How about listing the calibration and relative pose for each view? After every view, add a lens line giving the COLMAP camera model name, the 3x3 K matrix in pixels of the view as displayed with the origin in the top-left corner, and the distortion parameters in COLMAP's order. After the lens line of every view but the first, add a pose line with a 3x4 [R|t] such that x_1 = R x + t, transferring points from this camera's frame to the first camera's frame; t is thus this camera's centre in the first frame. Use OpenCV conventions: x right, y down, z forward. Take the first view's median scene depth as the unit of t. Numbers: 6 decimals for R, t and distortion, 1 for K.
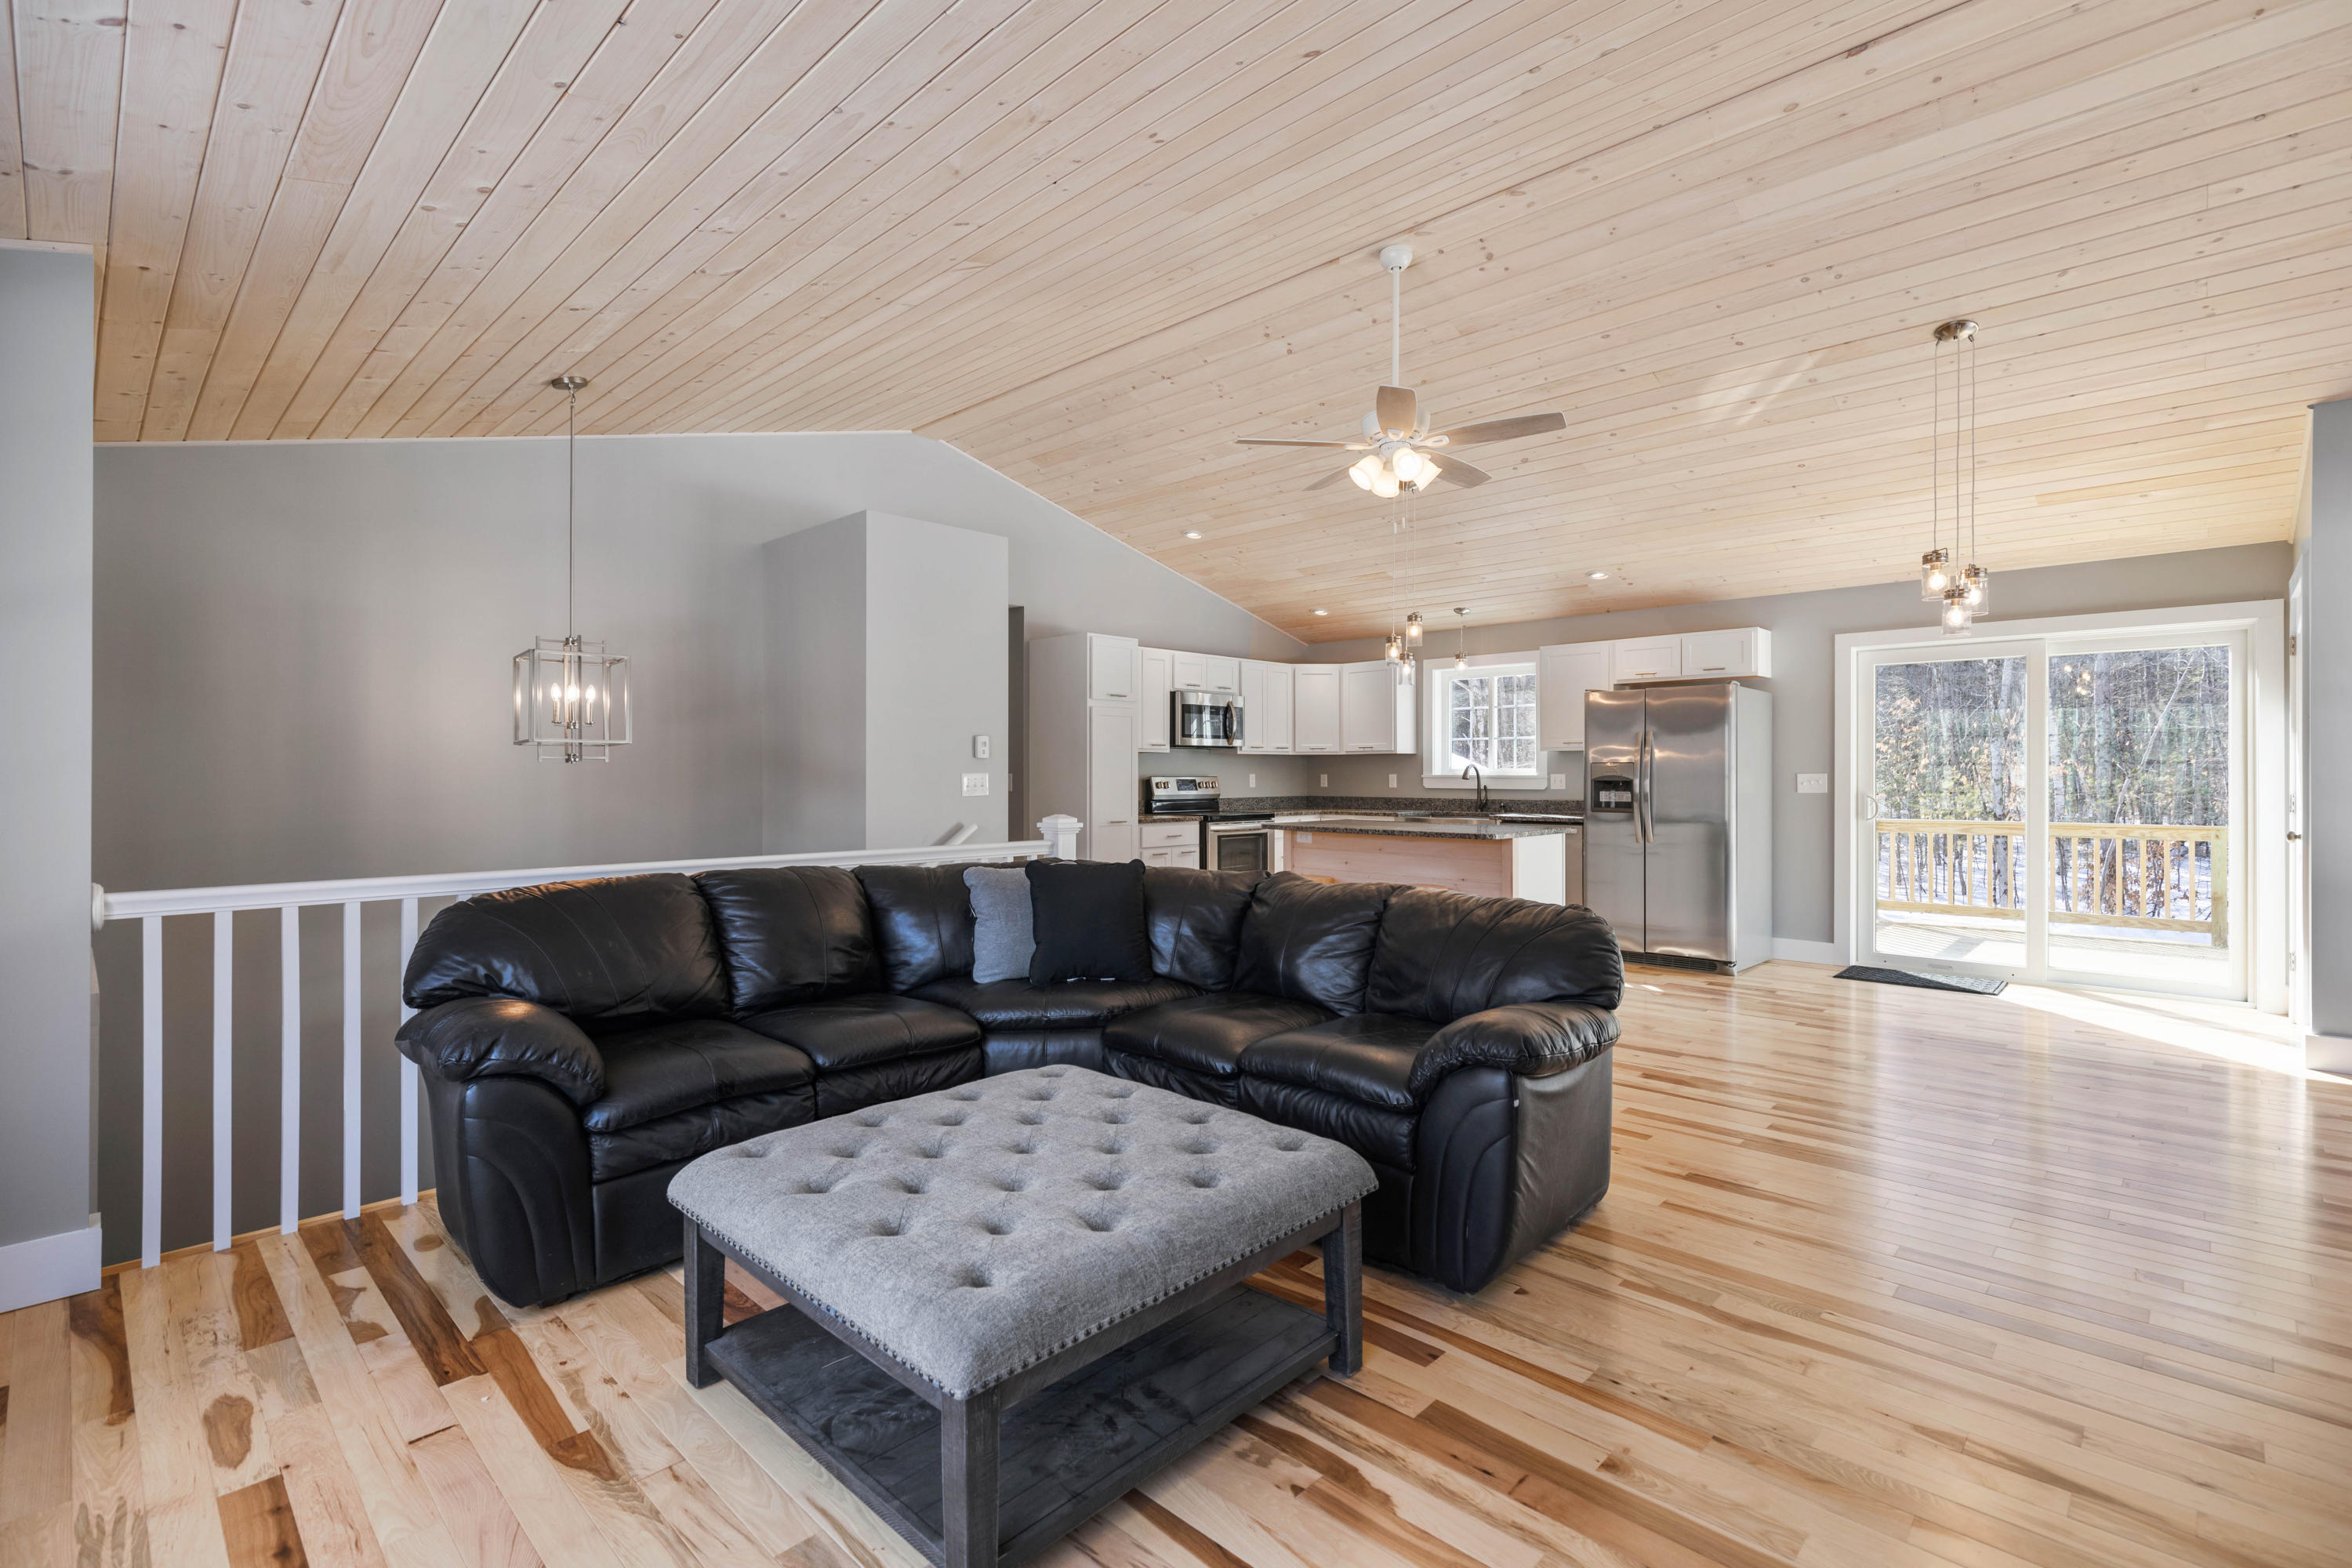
lens RADIAL K [[1063.2, 0, 1183.6], [0, 1063.2, 770.1], [0, 0, 1]] dist [0.004433, 0.000051]
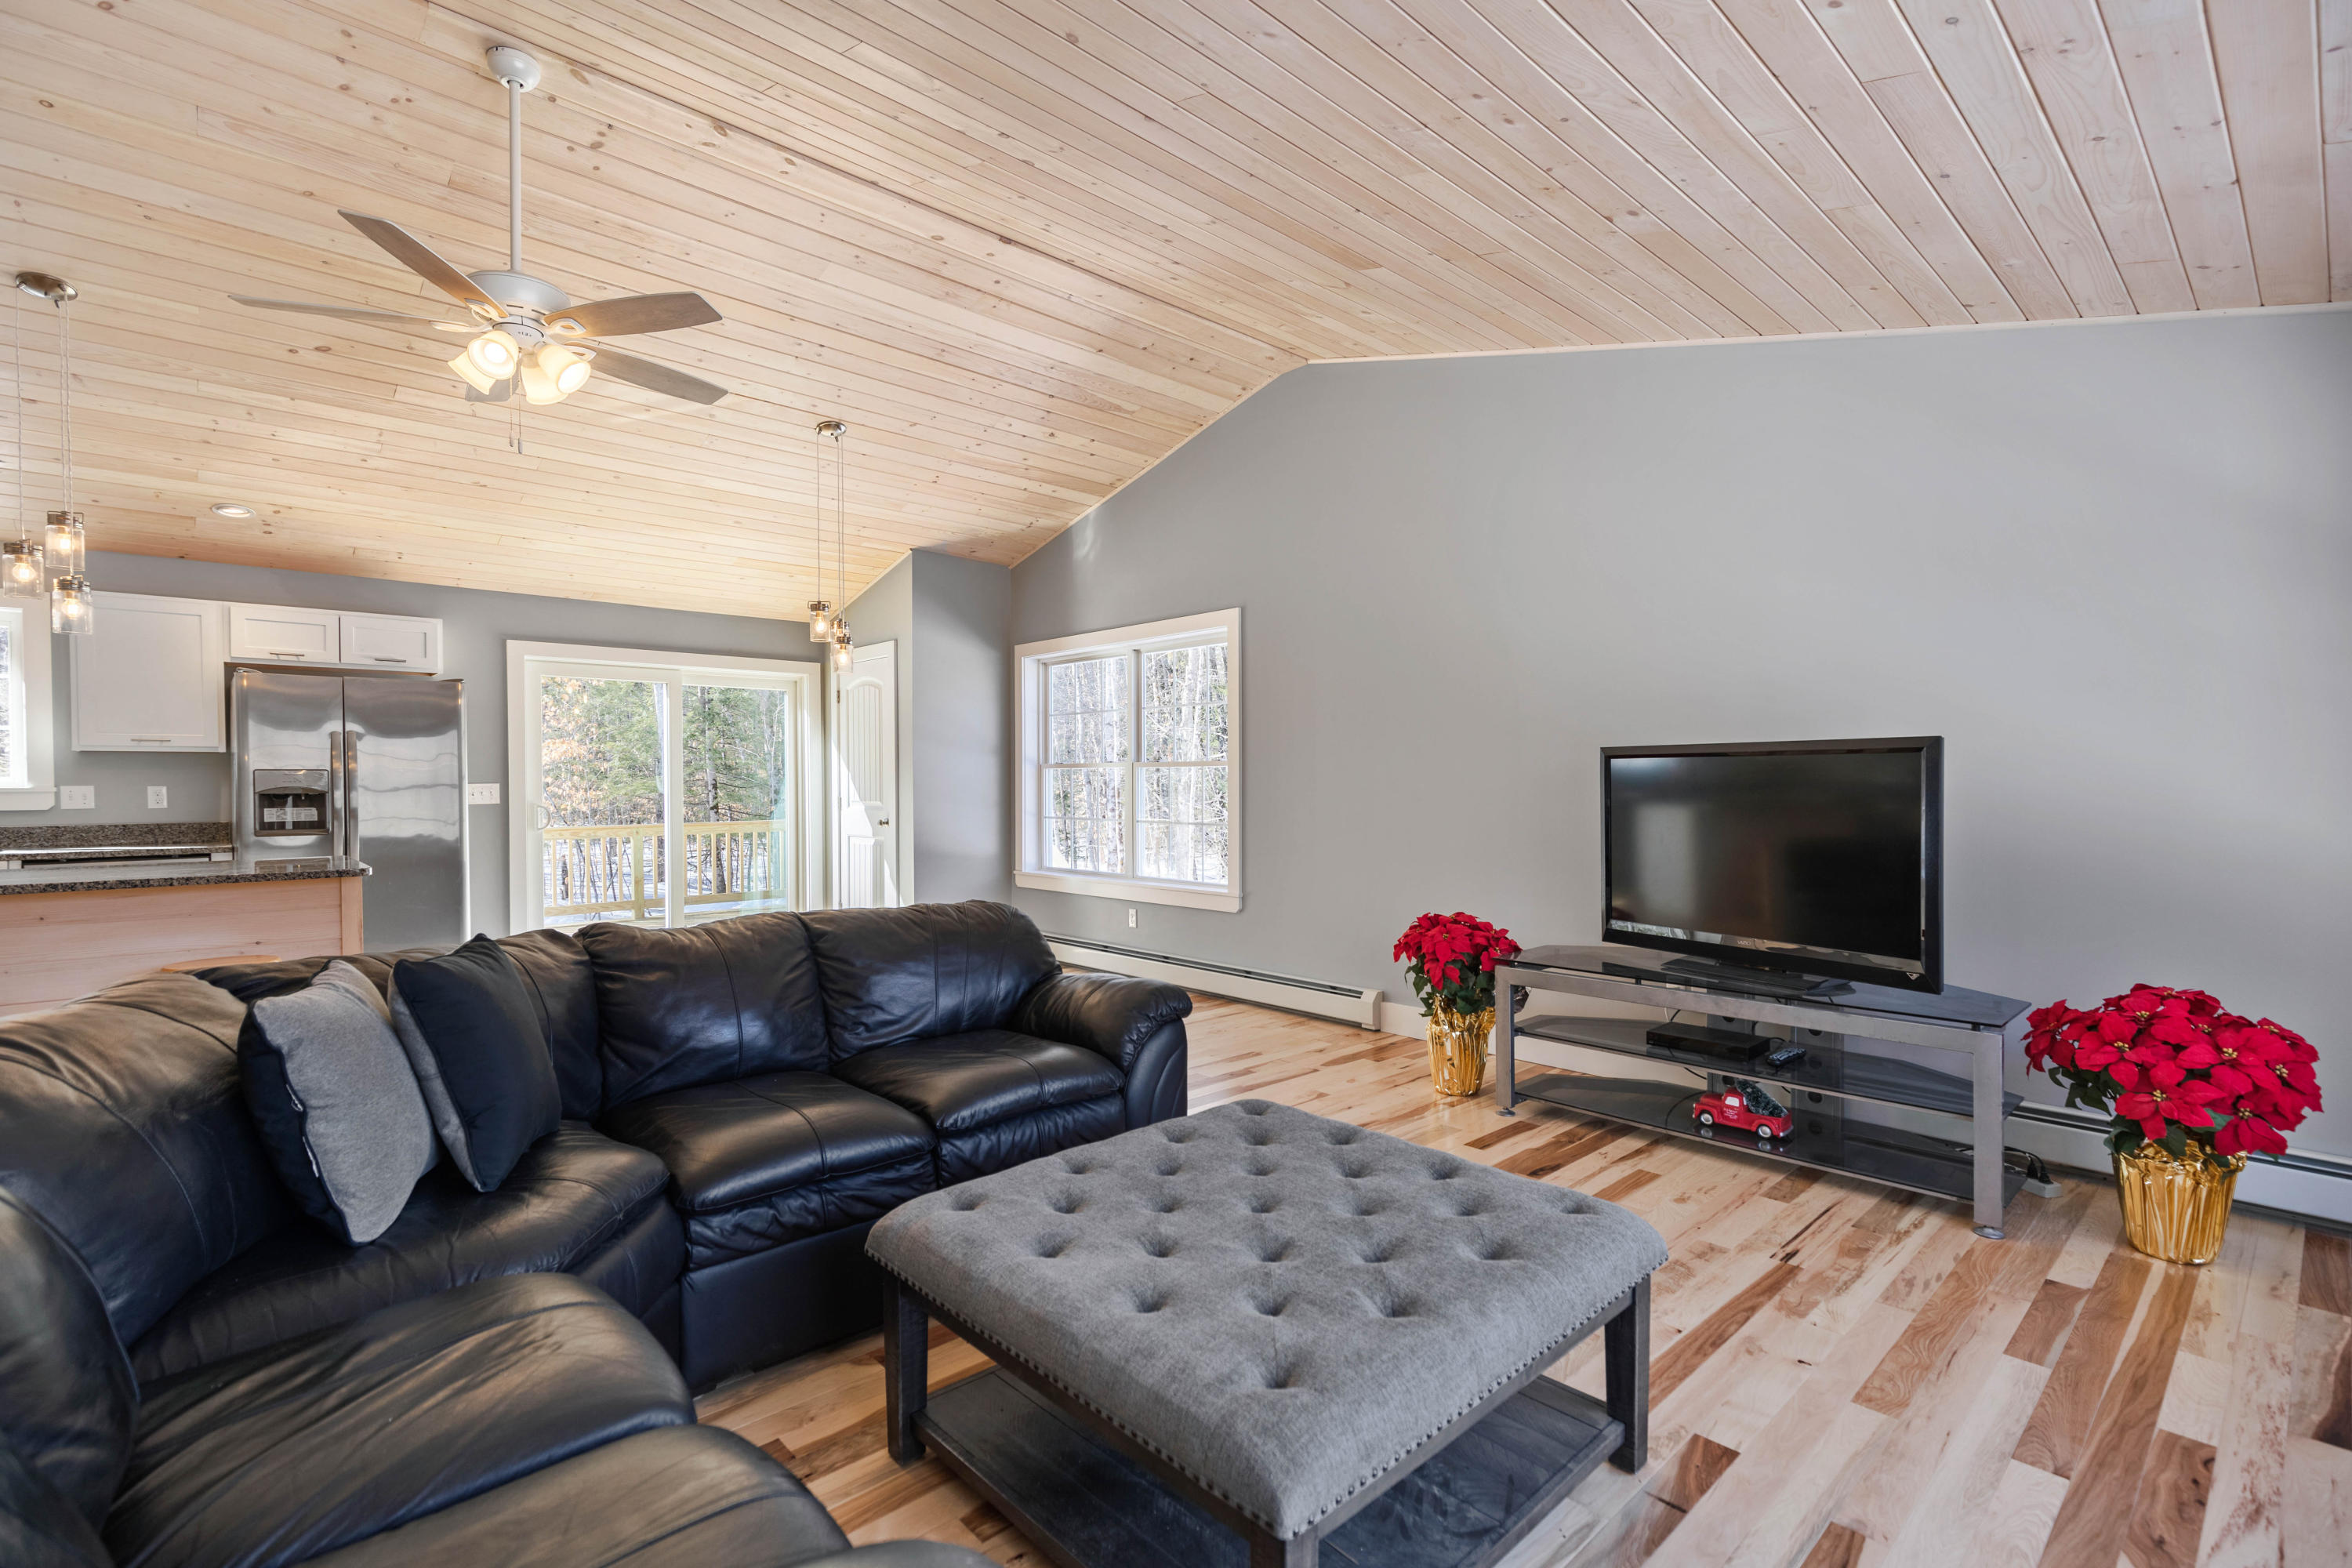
lens RADIAL K [[1063.2, 0, 1211.7], [0, 1063.2, 796.1], [0, 0, 1]] dist [0.004433, 0.000051]
pose [[0.046983, -0.014444, 0.998791, -0.277698], [0.000576, 0.999896, 0.014433, 0.000811], [-0.998896, -0.000103, 0.046986, 0.269581]]
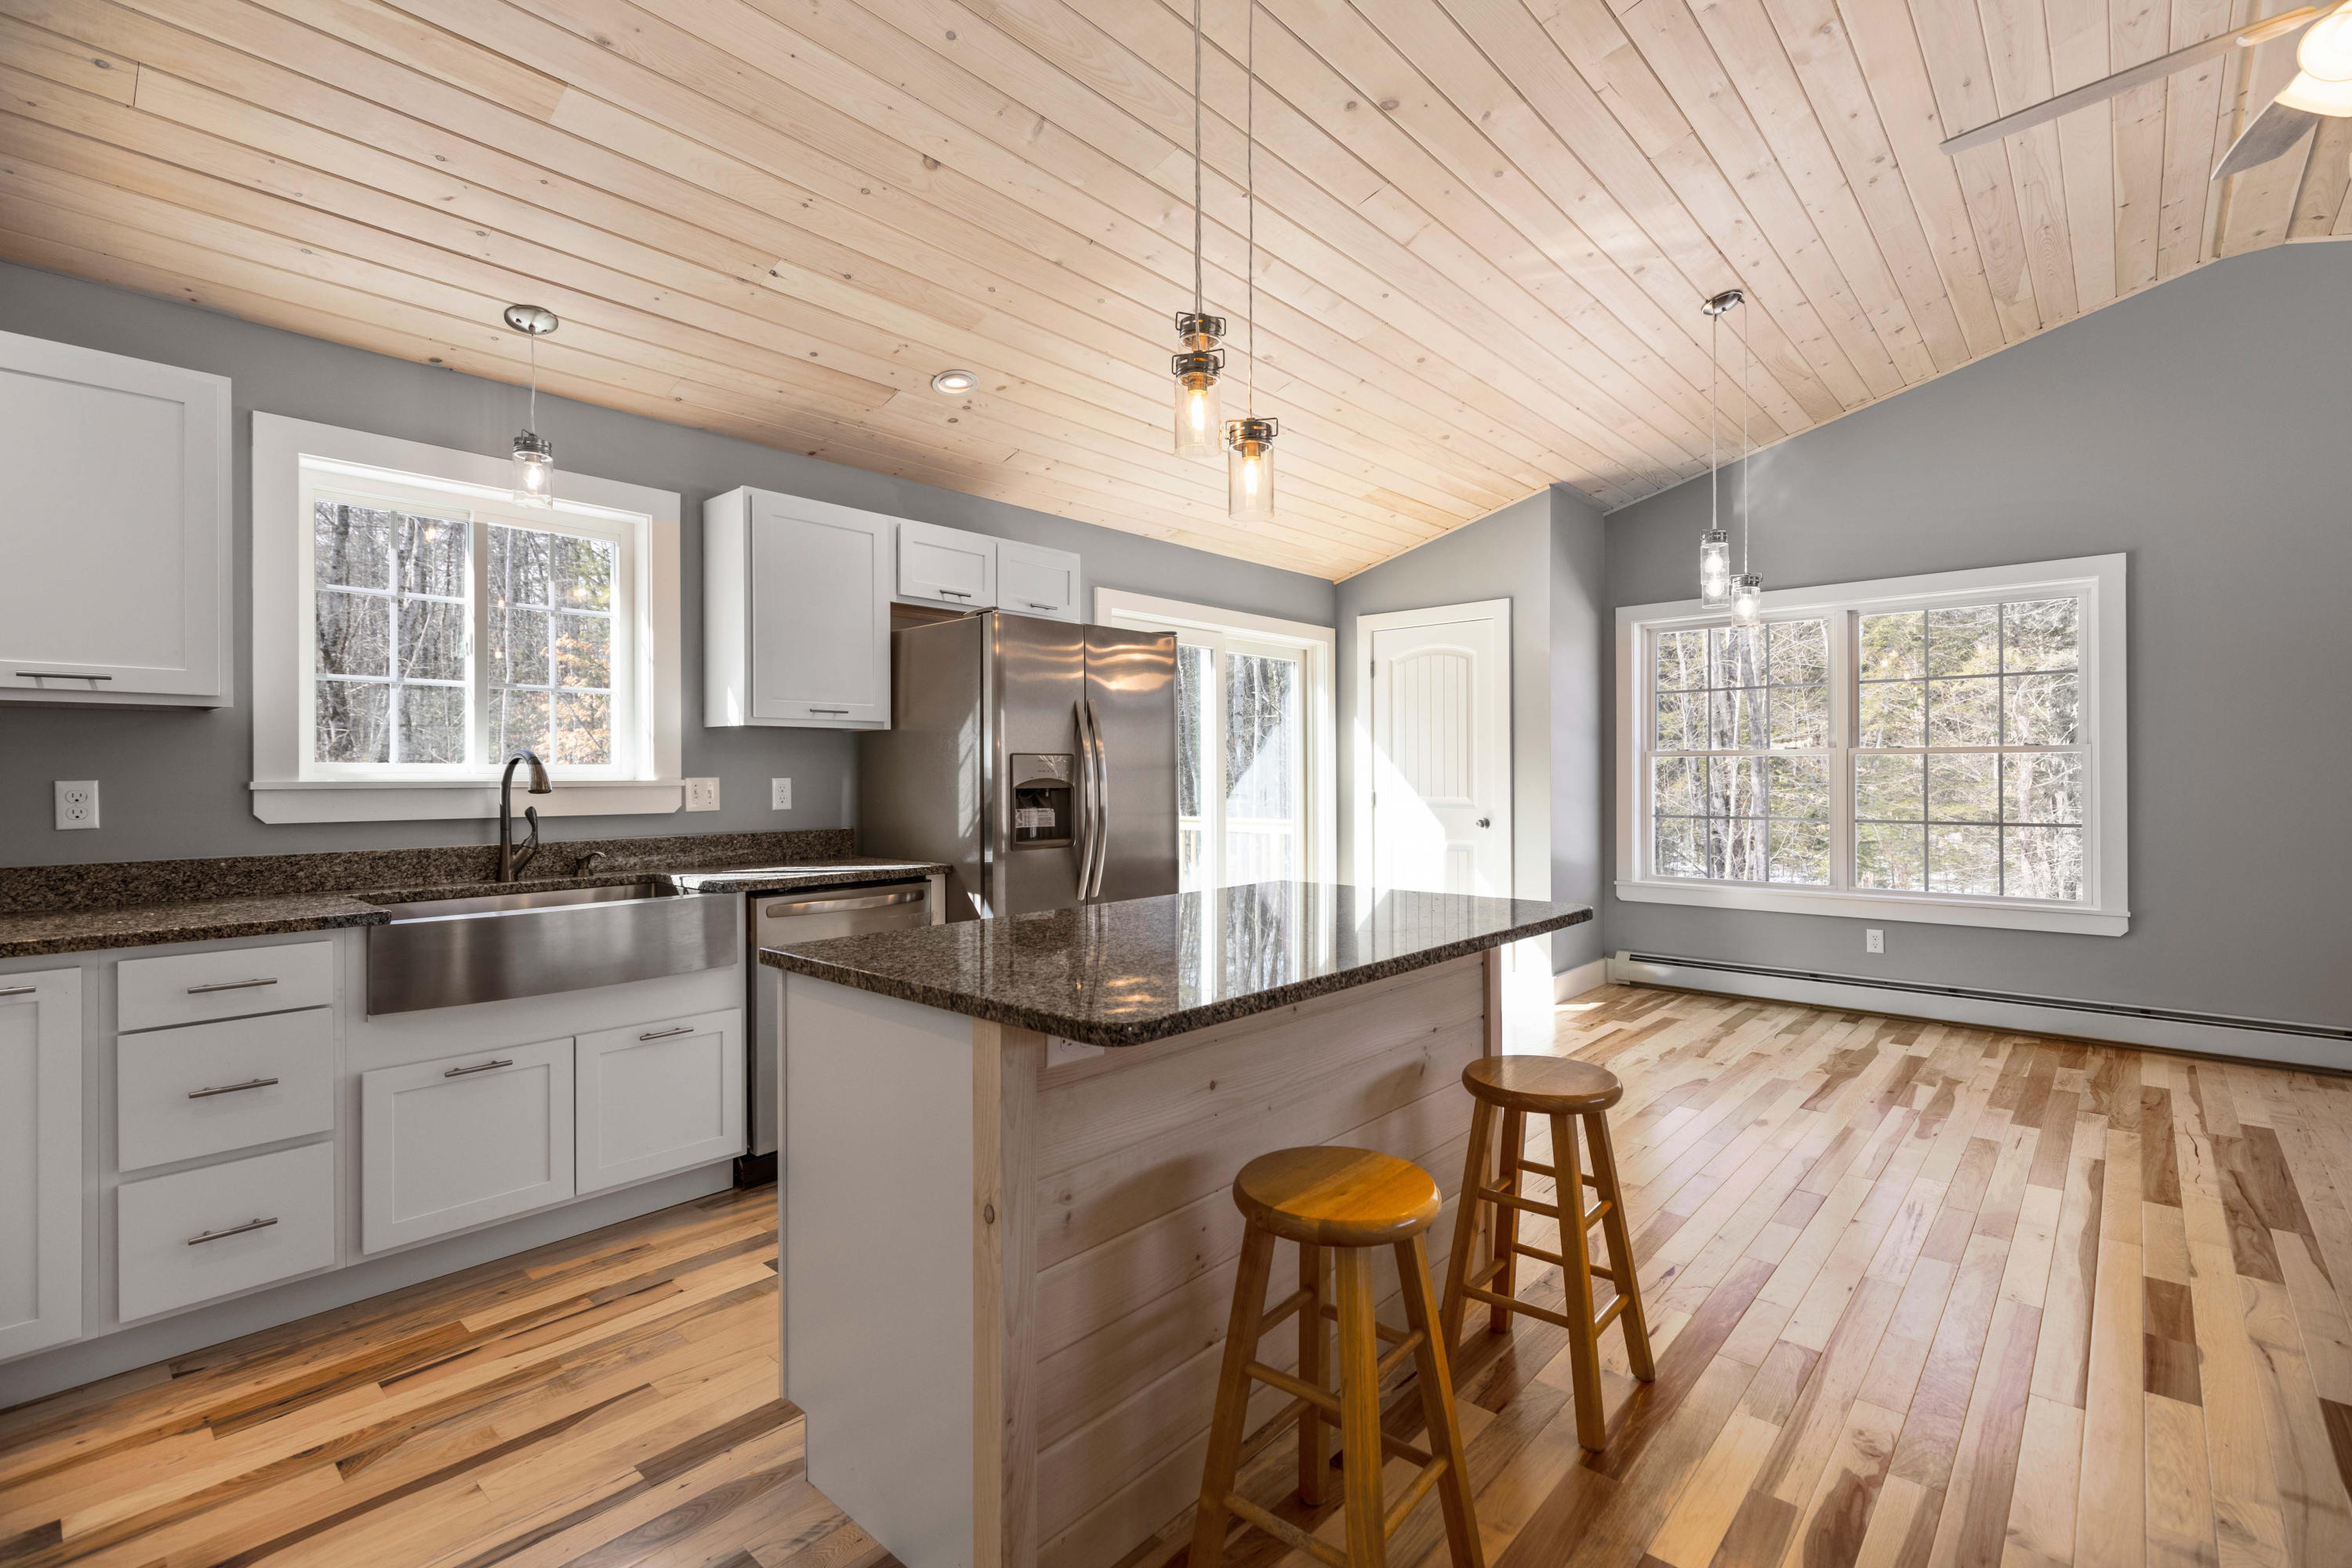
lens RADIAL K [[1063.2, 0, 1188.4], [0, 1063.2, 775.1], [0, 0, 1]] dist [0.004433, 0.000051]
pose [[-0.045753, 0.000819, 0.998952, -0.107847], [0.000997, 0.999999, -0.000774, 0.003319], [-0.998952, 0.000961, -0.045754, 0.821002]]
